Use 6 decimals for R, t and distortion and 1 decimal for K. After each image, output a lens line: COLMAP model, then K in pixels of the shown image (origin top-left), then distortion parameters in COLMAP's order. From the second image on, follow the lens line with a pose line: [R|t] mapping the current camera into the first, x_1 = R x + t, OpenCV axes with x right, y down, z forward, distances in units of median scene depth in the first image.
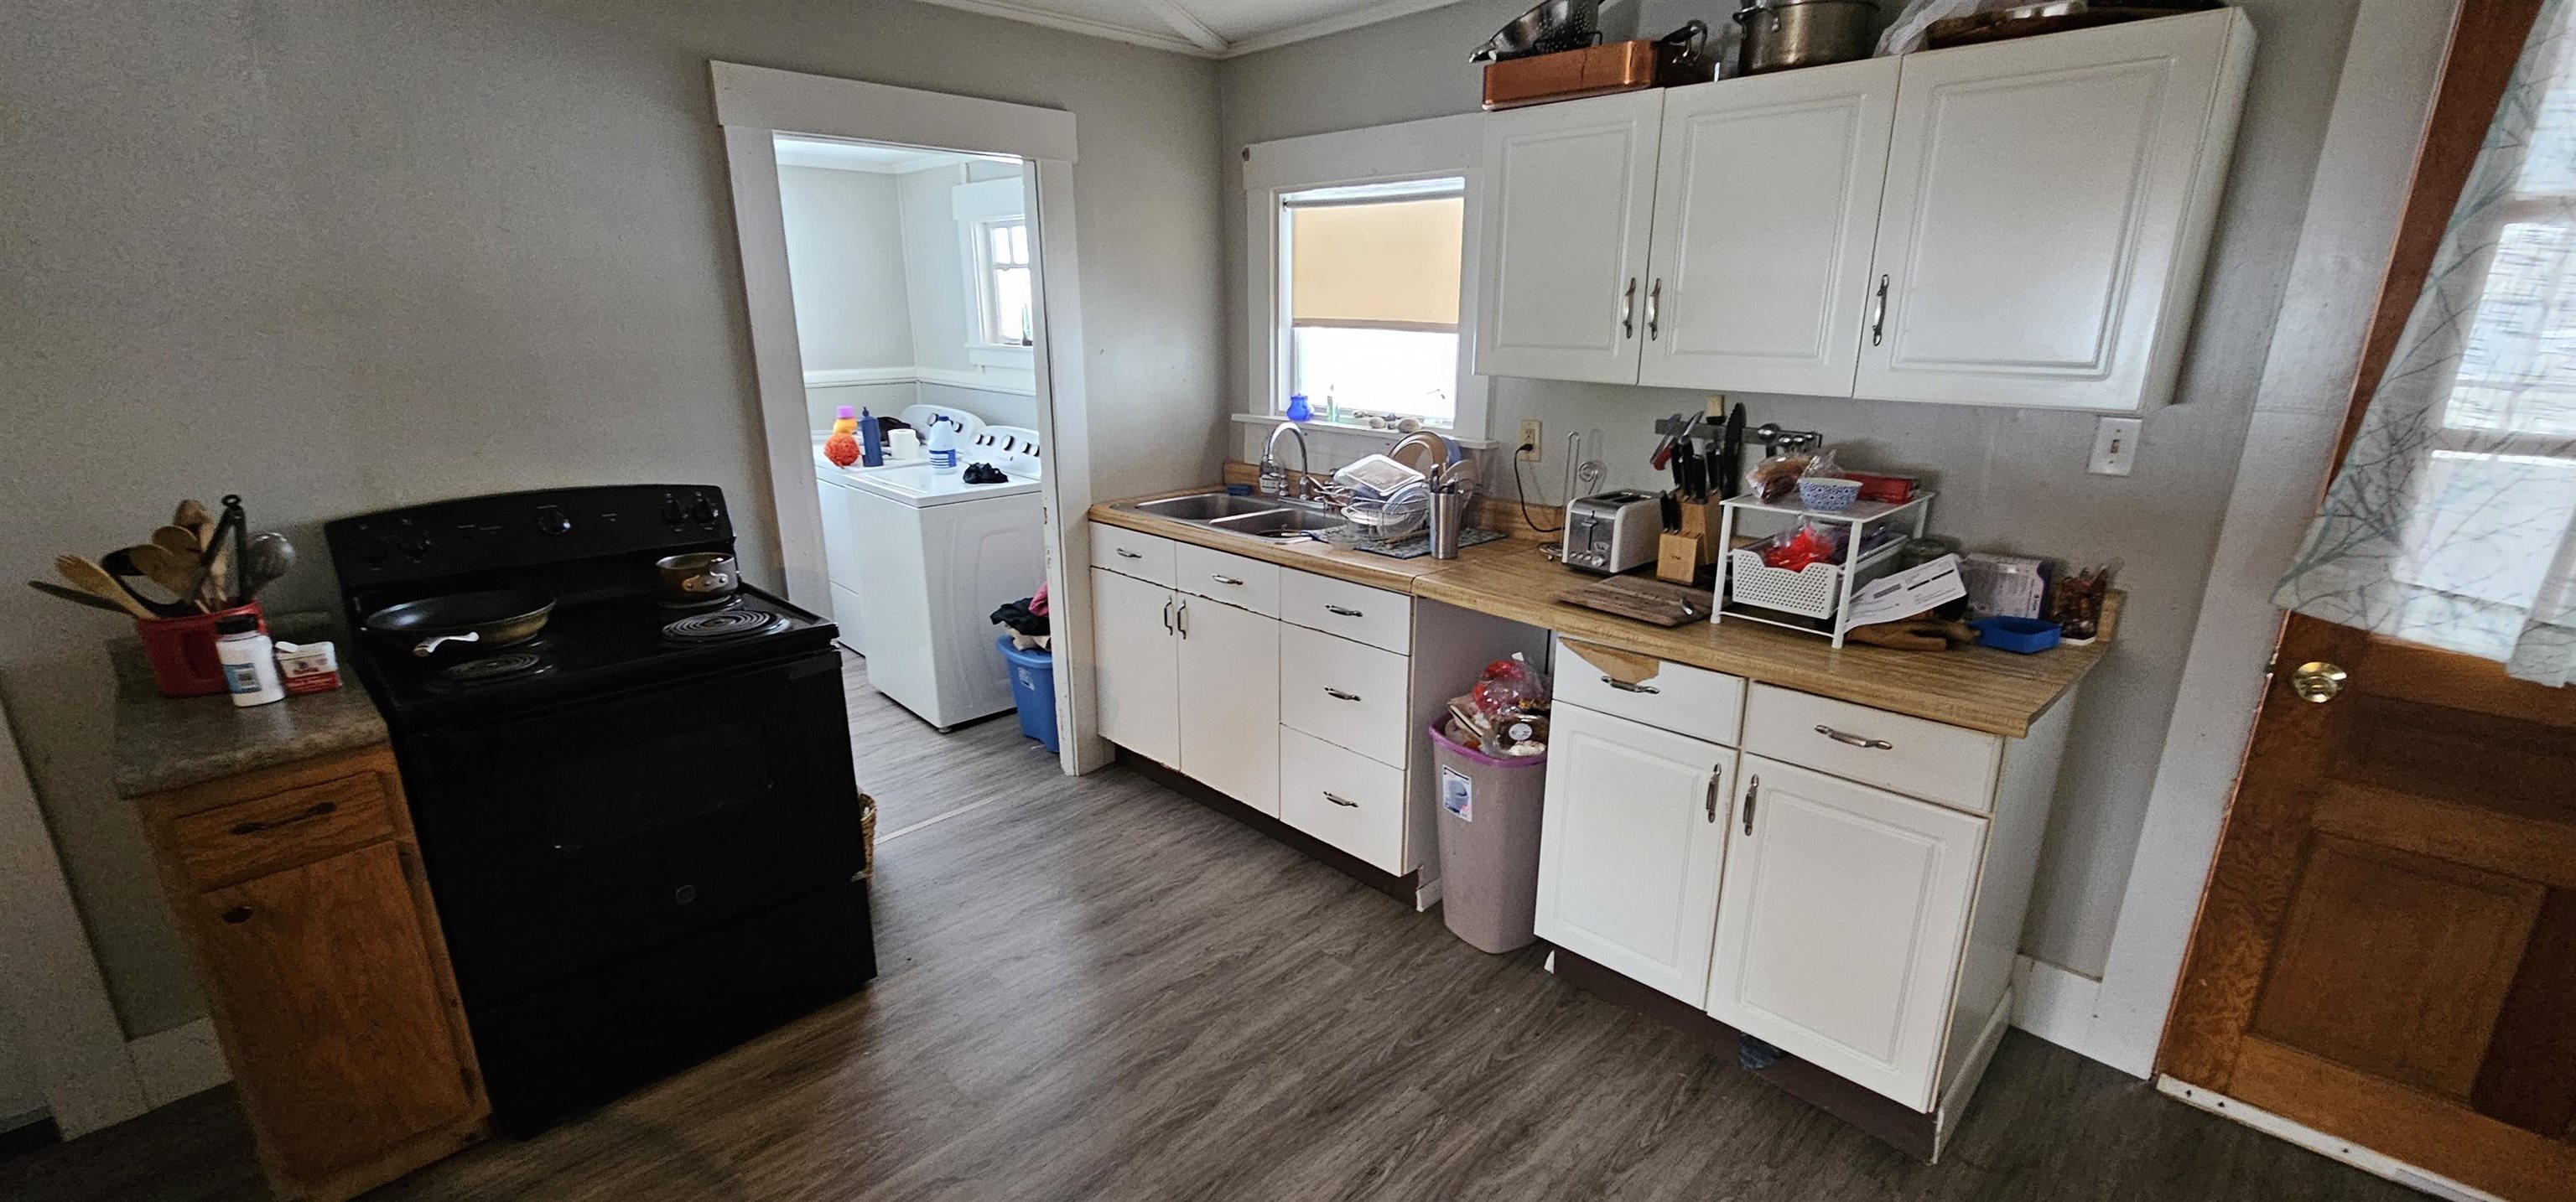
lens RADIAL K [[1049.2, 0, 1286.8], [0, 1049.2, 607.0], [0, 0, 1]] dist [-0.000834, -0.000025]
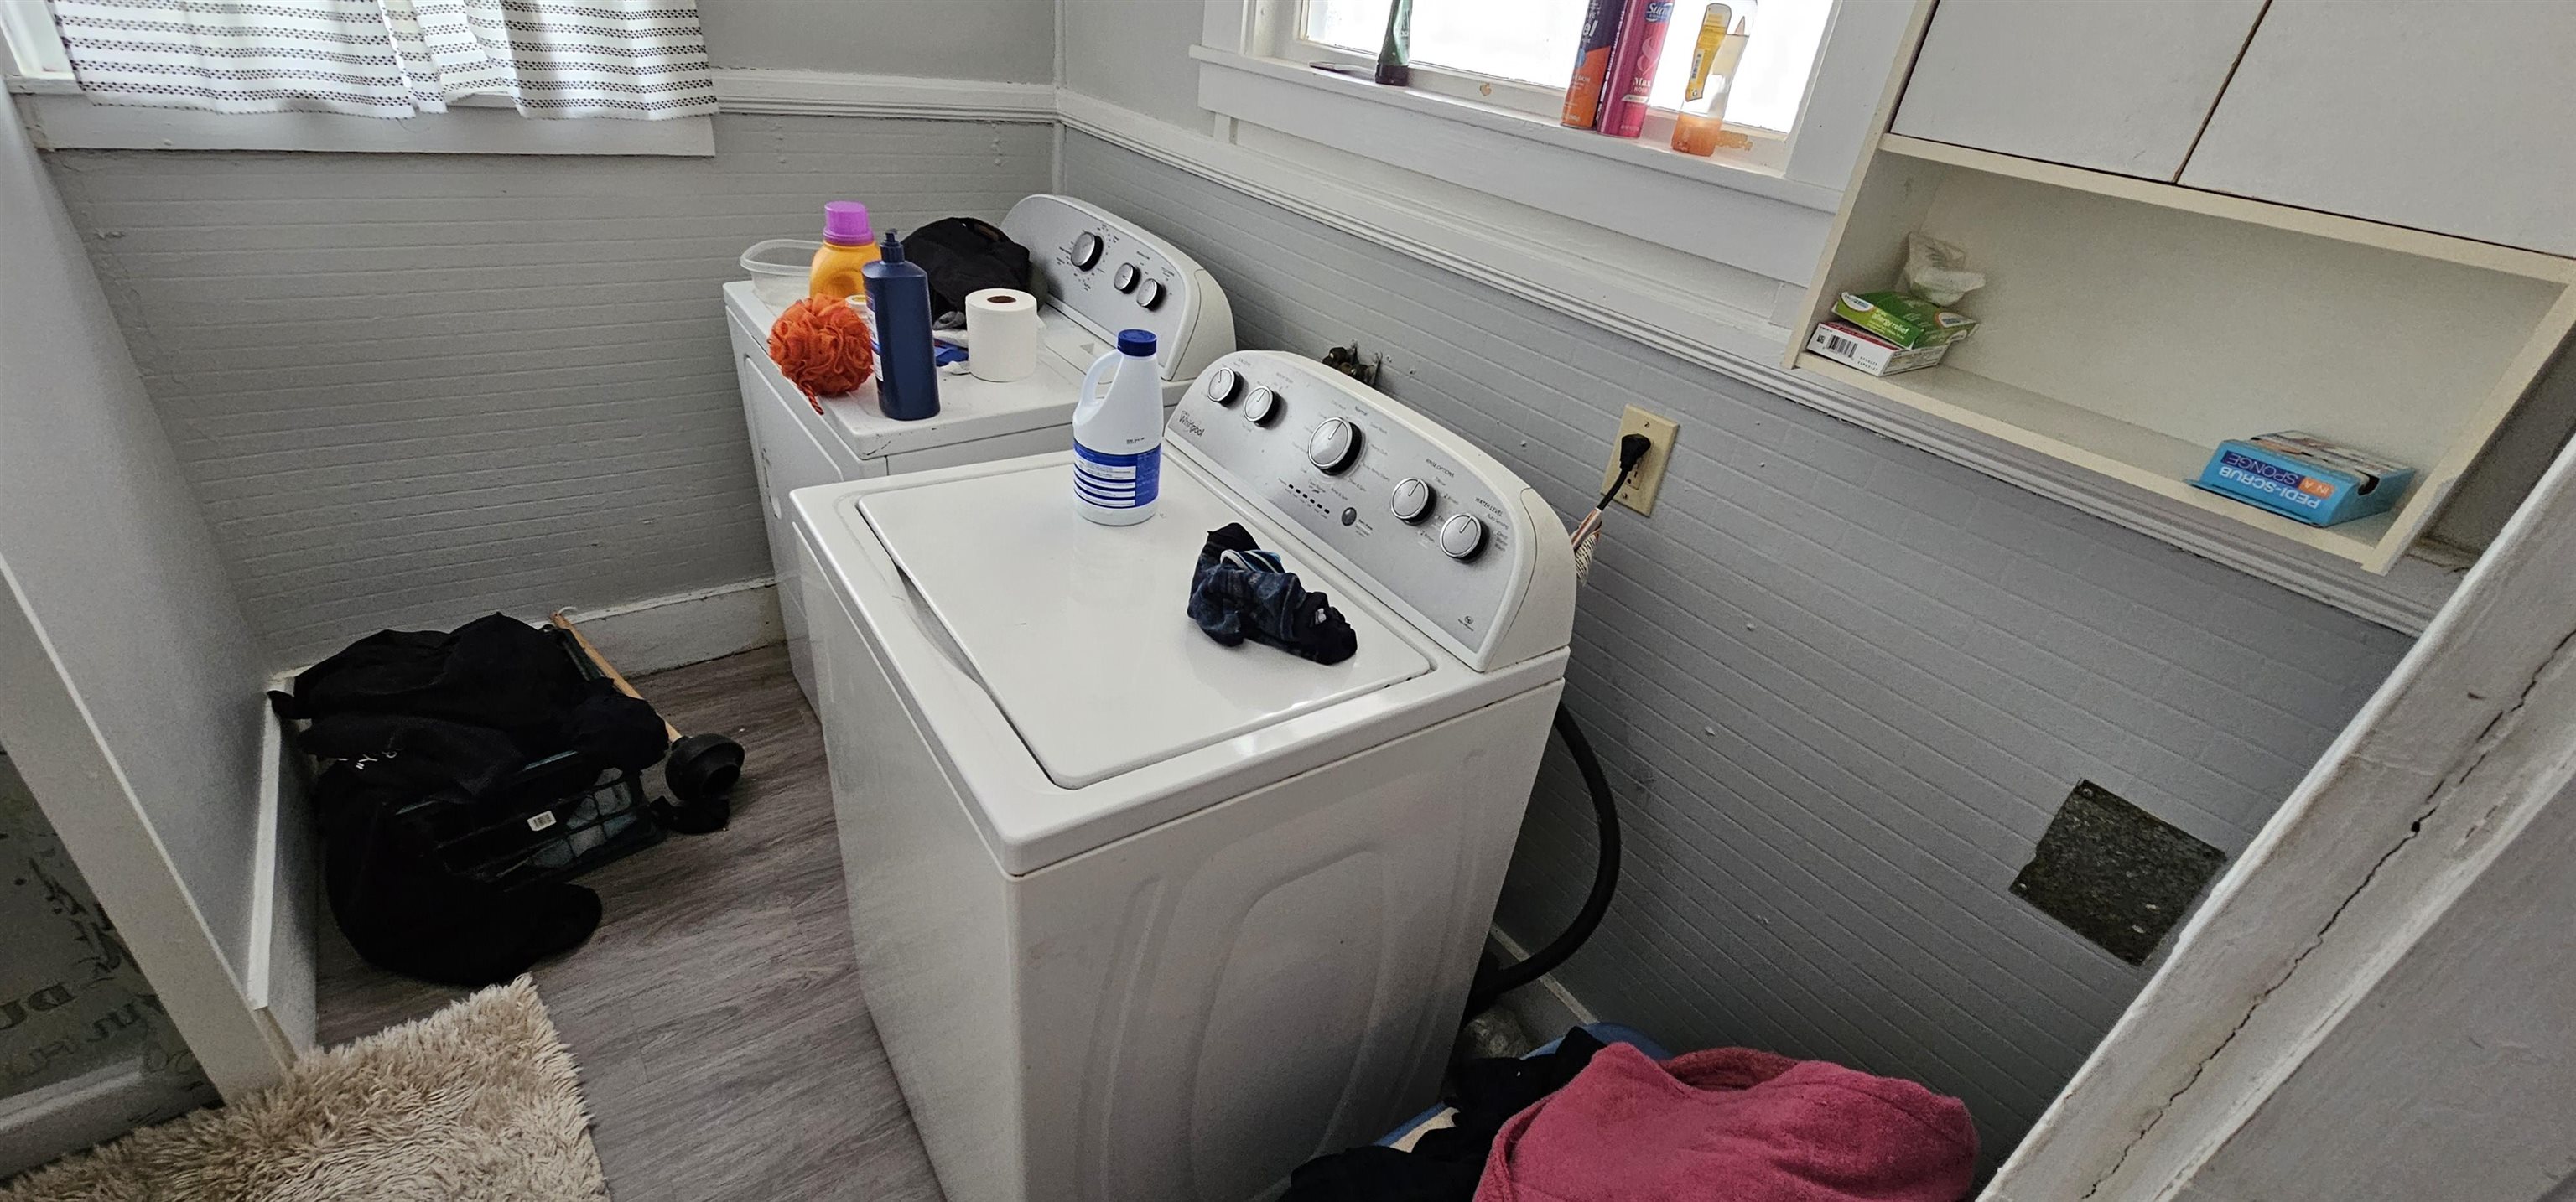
lens RADIAL K [[1049.2, 0, 1281.8], [0, 1049.2, 593.3], [0, 0, 1]] dist [-0.000834, -0.000025]
pose [[0.983848, 0.165916, -0.067196, -0.237252], [-0.146015, 0.960983, 0.234929, -0.171338], [0.103552, -0.221323, 0.969687, 0.656837]]
